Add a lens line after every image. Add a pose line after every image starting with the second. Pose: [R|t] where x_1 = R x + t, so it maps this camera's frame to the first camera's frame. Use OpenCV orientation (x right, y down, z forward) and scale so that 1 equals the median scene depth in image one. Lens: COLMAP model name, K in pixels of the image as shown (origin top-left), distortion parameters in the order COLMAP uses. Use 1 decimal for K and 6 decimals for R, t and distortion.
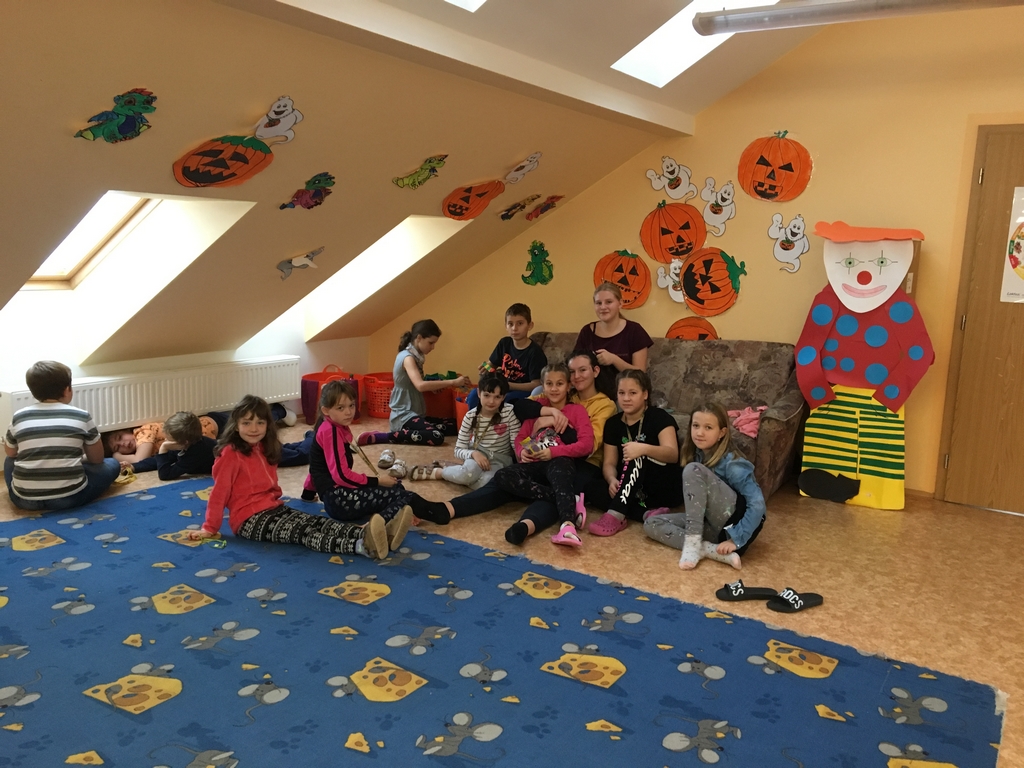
lens RADIAL K [[852.5, 0, 508.7], [0, 852.5, 389.1], [0, 0, 1]] dist [0.049541, -0.087287]
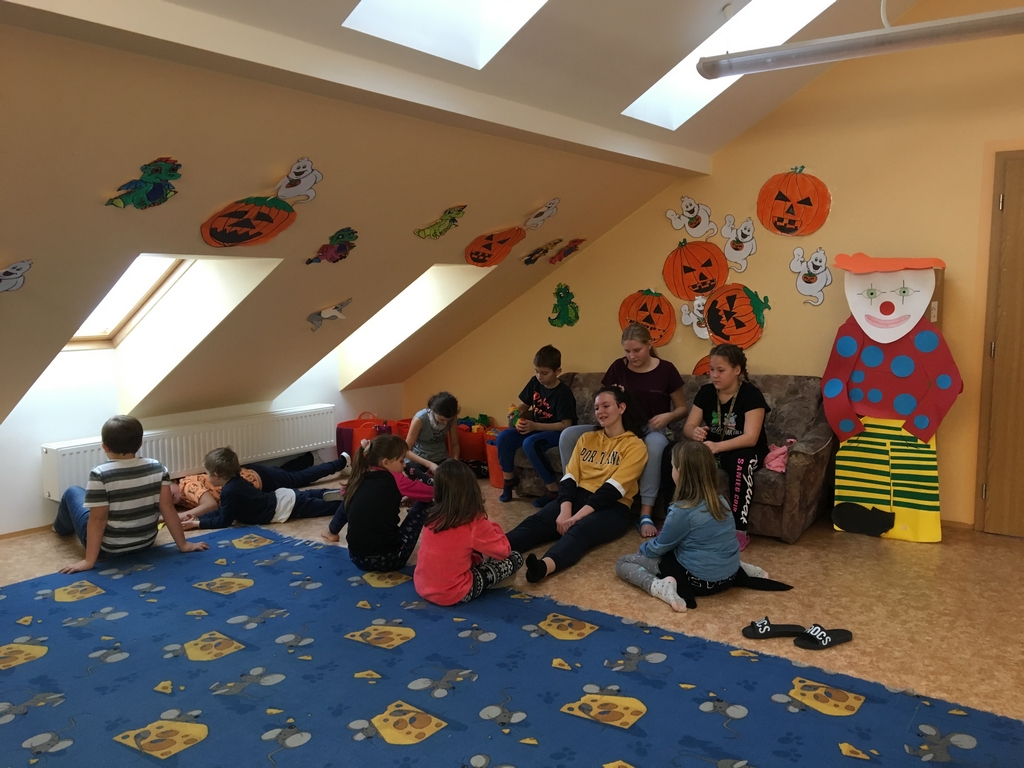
lens RADIAL K [[852.5, 0, 507.4], [0, 852.5, 387.2], [0, 0, 1]] dist [0.049541, -0.087287]
pose [[0.998013, -0.032983, -0.053692, 0.025334], [0.030168, 0.998169, -0.052425, 0.000623], [0.055323, 0.050701, 0.997180, -0.012296]]
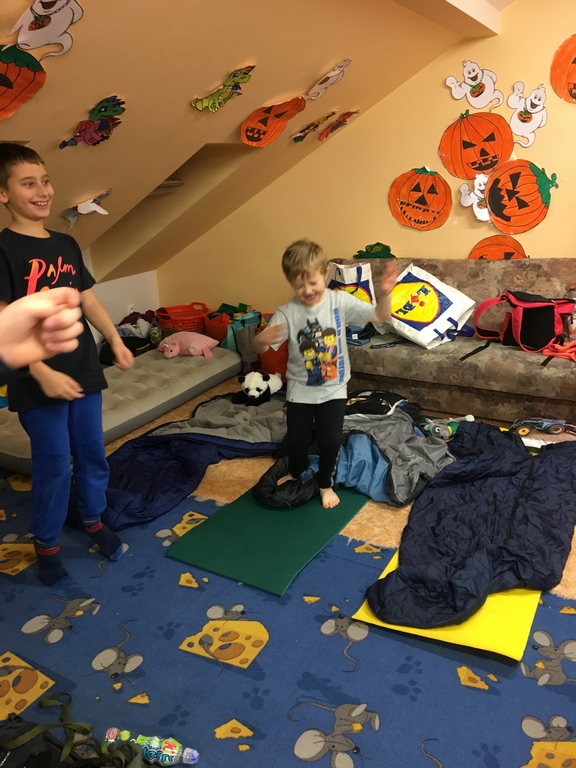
lens RADIAL K [[639.3, 0, 286.8], [0, 639.3, 389.8], [0, 0, 1]] dist [0.049541, -0.087287]
pose [[0.994548, -0.084593, 0.060974, -0.102776], [0.072207, 0.980534, 0.182590, -0.076934], [-0.075233, -0.177192, 0.981297, 0.325647]]
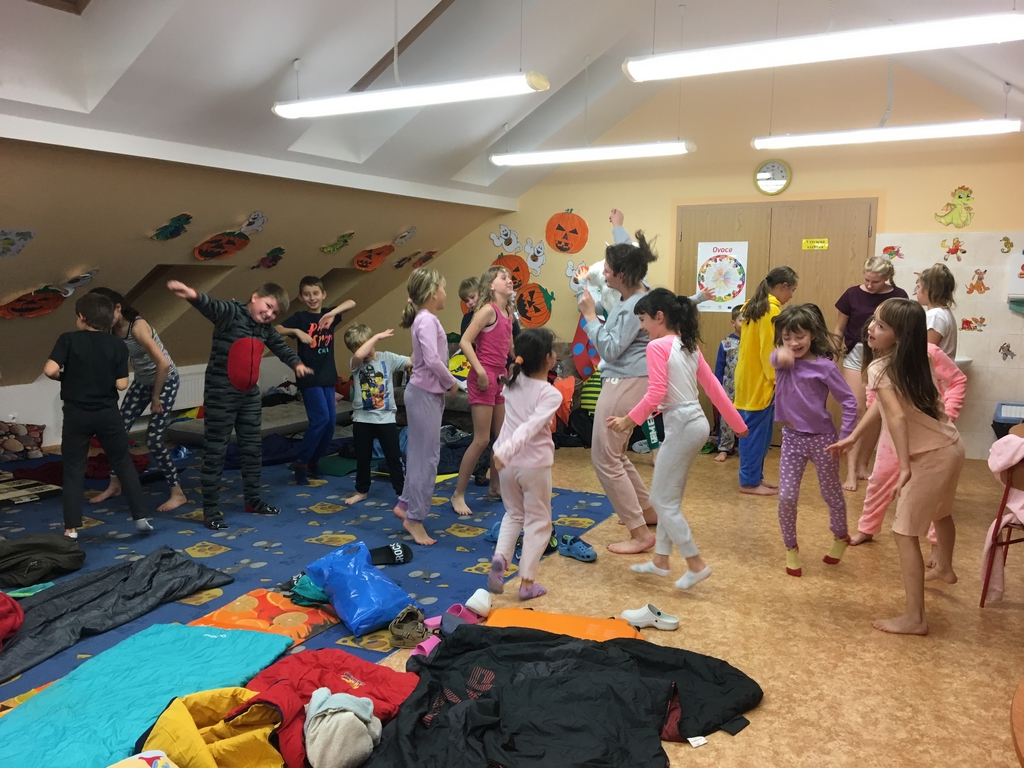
lens RADIAL K [[852.5, 0, 514.6], [0, 852.5, 384.0], [0, 0, 1]] dist [0.049541, -0.087287]
pose [[0.995601, -0.041746, 0.083878, 0.081702], [0.045343, 0.998111, -0.041447, 0.091582], [-0.081990, 0.045068, 0.995614, -0.611486]]
